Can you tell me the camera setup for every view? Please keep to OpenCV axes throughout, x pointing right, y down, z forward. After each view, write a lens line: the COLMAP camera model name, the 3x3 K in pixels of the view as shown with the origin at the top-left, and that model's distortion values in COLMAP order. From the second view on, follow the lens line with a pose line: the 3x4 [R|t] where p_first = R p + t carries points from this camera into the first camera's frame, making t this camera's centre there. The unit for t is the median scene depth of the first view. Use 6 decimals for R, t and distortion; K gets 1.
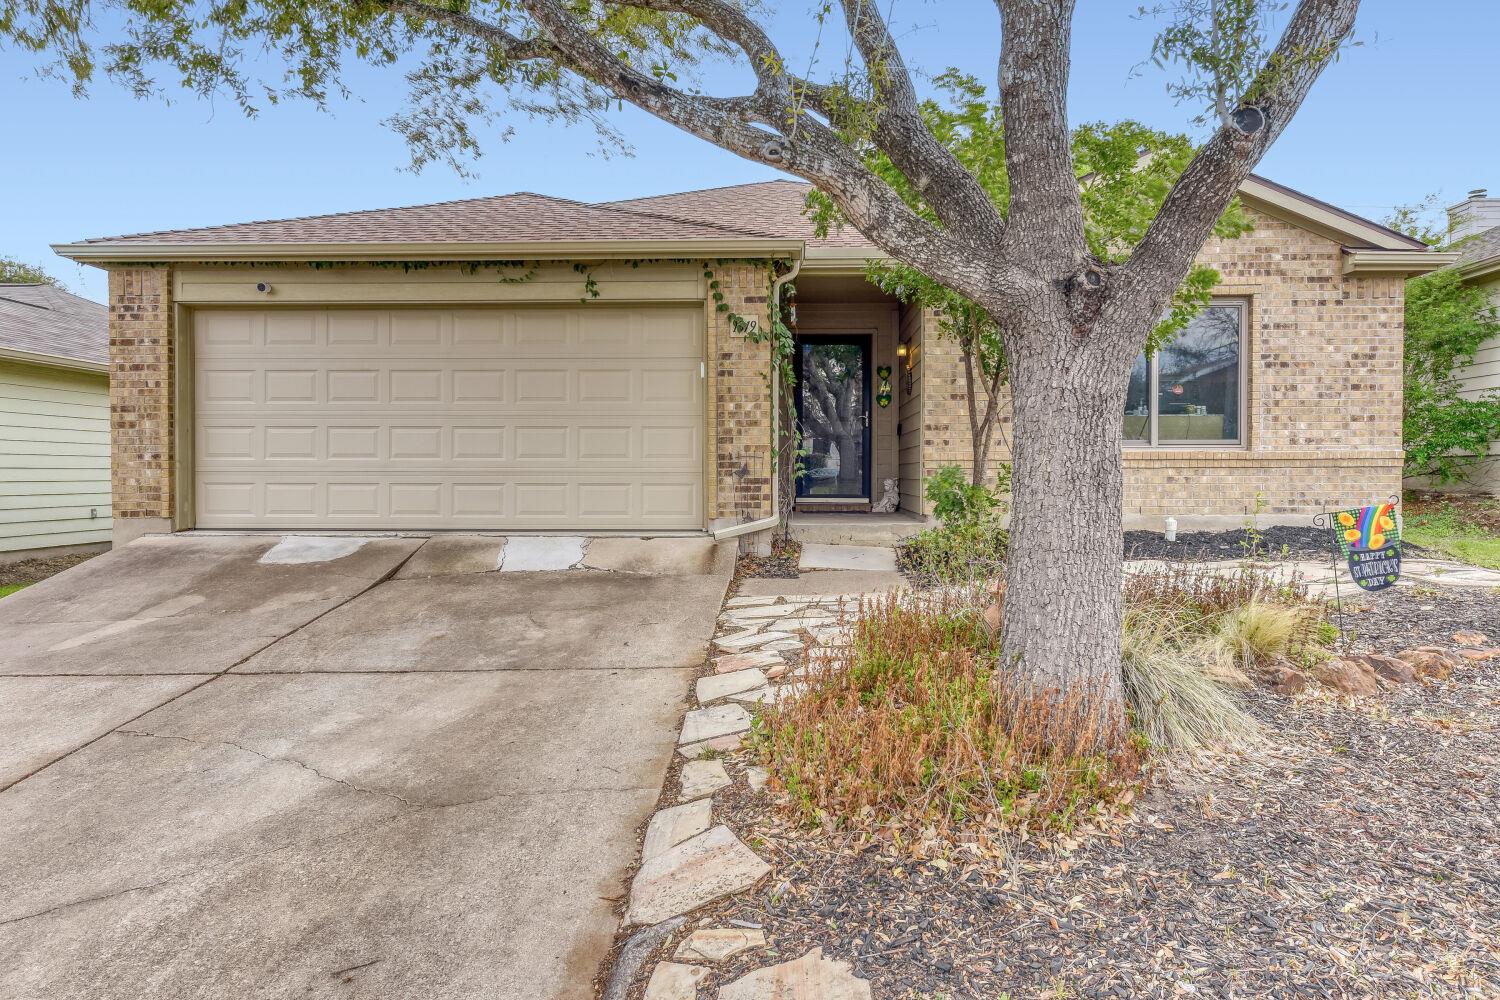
lens RADIAL K [[1035.2, 0, 750.0], [0, 1035.2, 500.0], [0, 0, 1]] dist [0.002812, -0.000446]
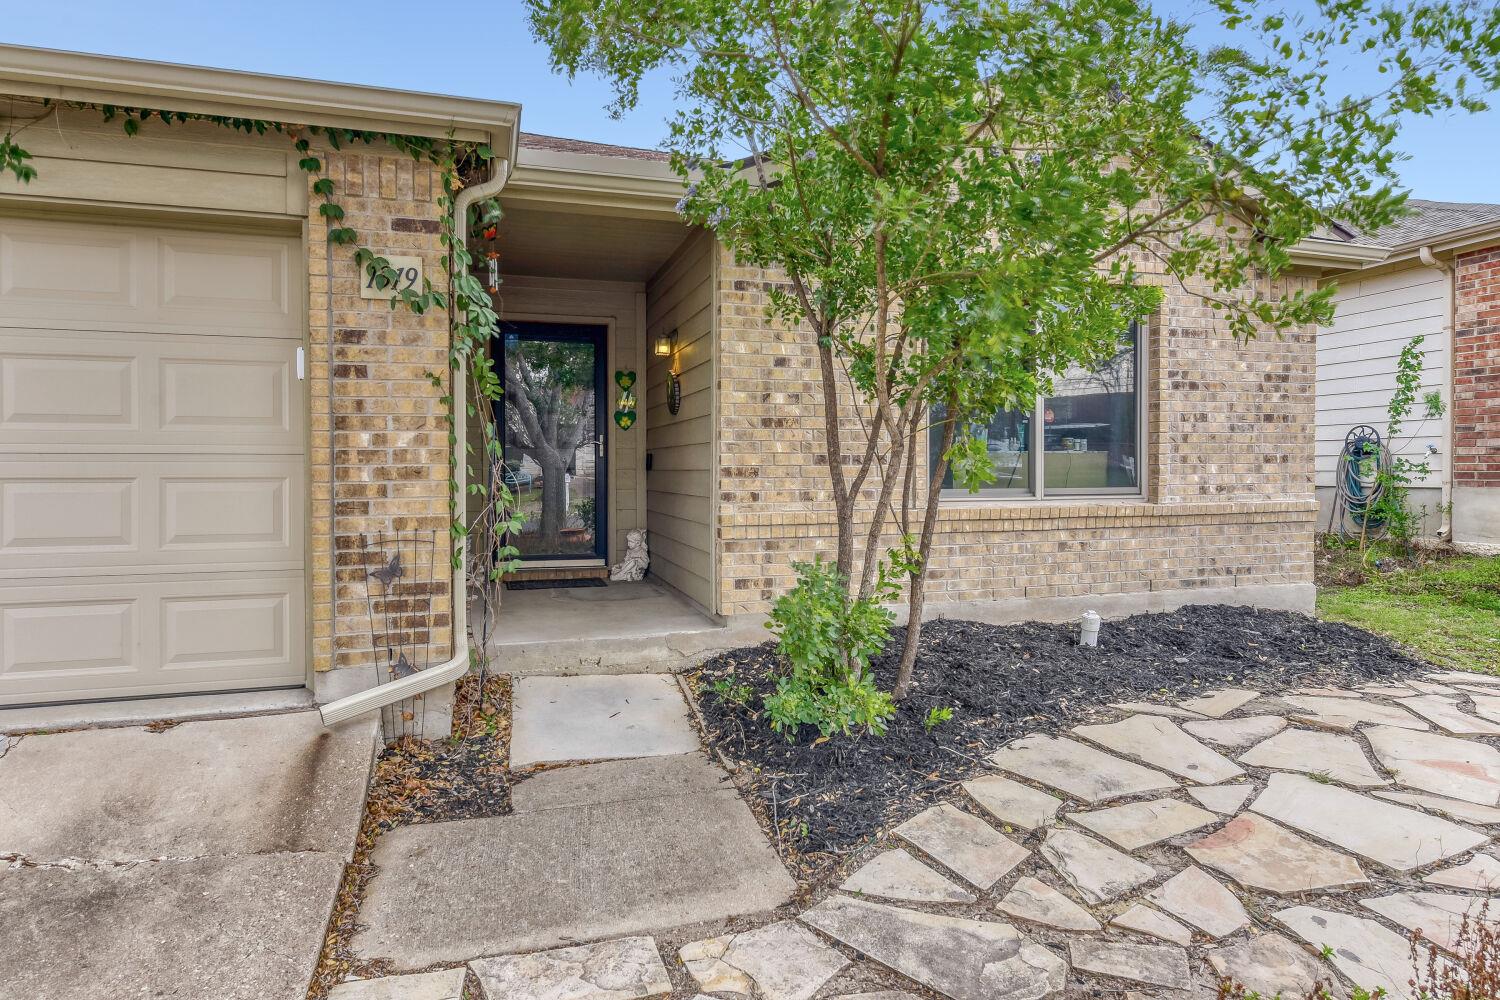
lens RADIAL K [[851.8, 0, 754.9], [0, 851.8, 465.8], [0, 0, 1]] dist [0.002154, 0.001012]
pose [[0.939054, -0.004195, 0.343745, 0.016491], [0.012521, 0.999679, -0.022007, -0.065241], [-0.343543, 0.024970, 0.938805, 0.546601]]
